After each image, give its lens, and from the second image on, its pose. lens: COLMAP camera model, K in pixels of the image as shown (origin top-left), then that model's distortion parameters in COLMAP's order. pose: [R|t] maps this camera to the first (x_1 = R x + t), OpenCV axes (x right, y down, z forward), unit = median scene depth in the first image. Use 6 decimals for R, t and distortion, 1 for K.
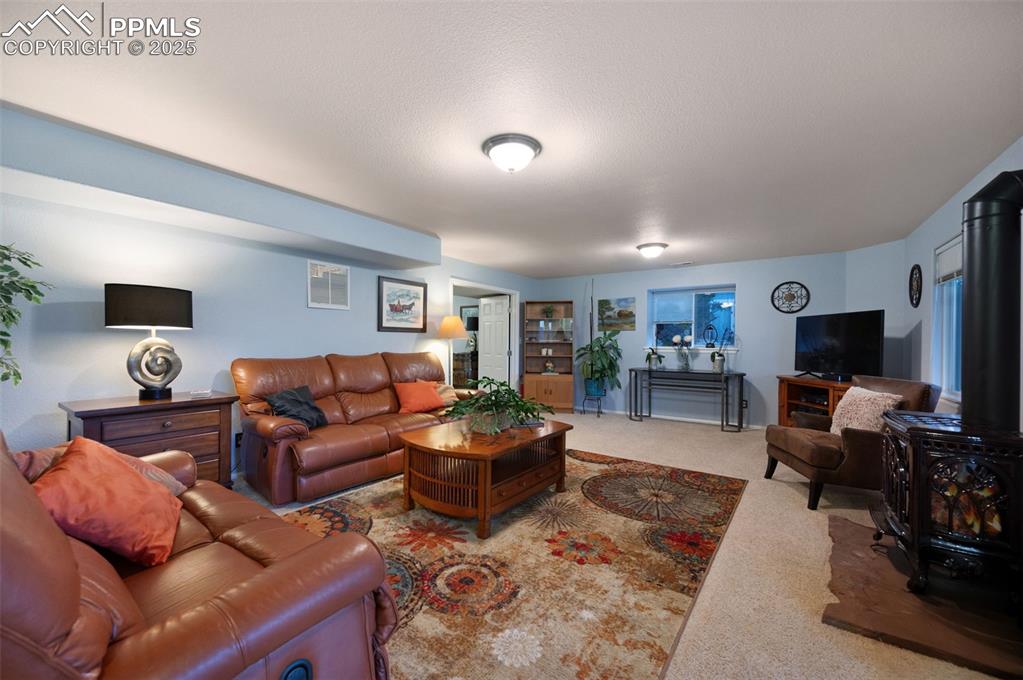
lens RADIAL K [[412.2, 0, 518.2], [0, 412.2, 343.0], [0, 0, 1]] dist [0.002103, -0.000502]
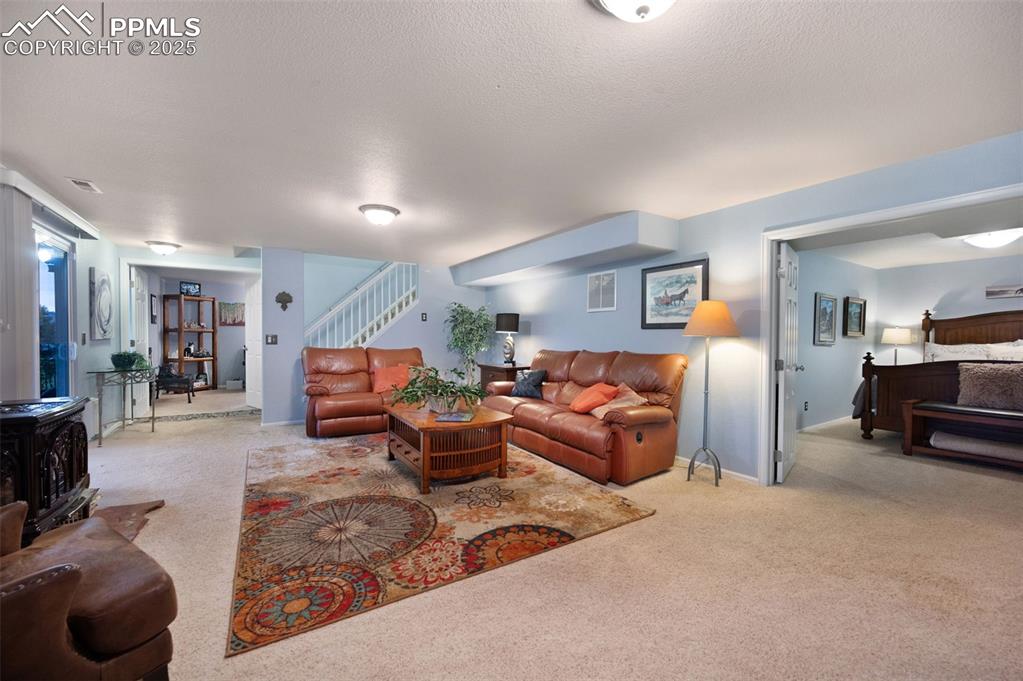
lens RADIAL K [[412.2, 0, 510.0], [0, 412.2, 335.9], [0, 0, 1]] dist [0.002103, -0.000502]
pose [[-0.405910, -0.008543, -0.913873, 0.910164], [-0.010911, 0.999930, -0.004501, -0.006632], [0.913848, 0.008144, -0.405975, 1.575568]]
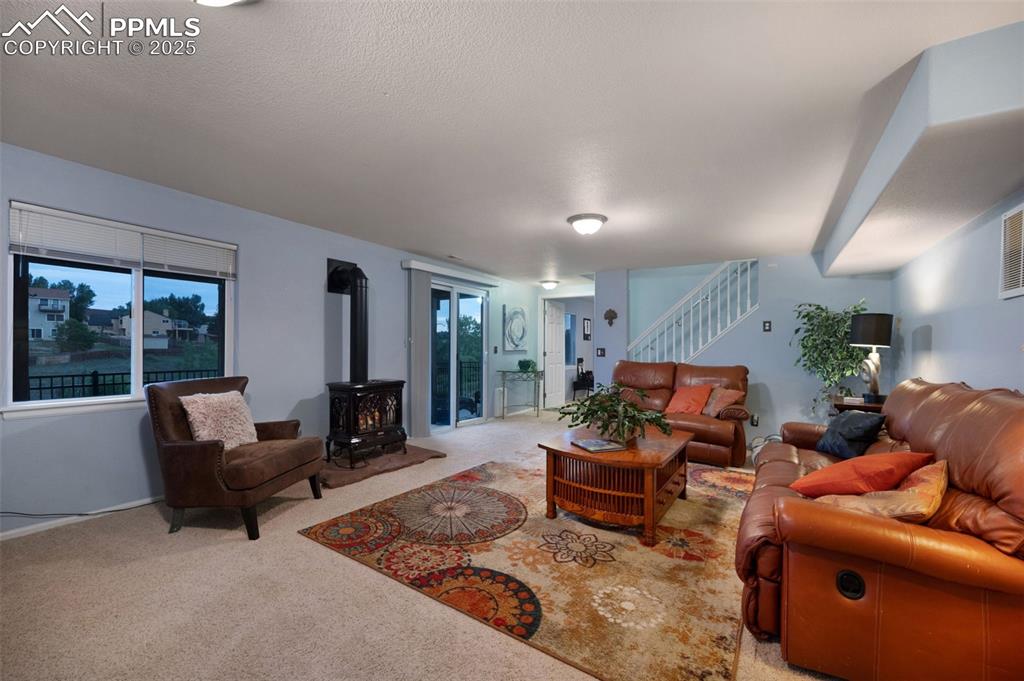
lens RADIAL K [[412.6, 0, 507.1], [0, 412.6, 345.3], [0, 0, 1]] dist [0.002103, -0.000502]
pose [[-0.999733, -0.022528, -0.005068, 0.211046], [-0.022521, 0.999745, -0.001412, -0.009172], [0.005098, -0.001298, -0.999986, 1.898521]]
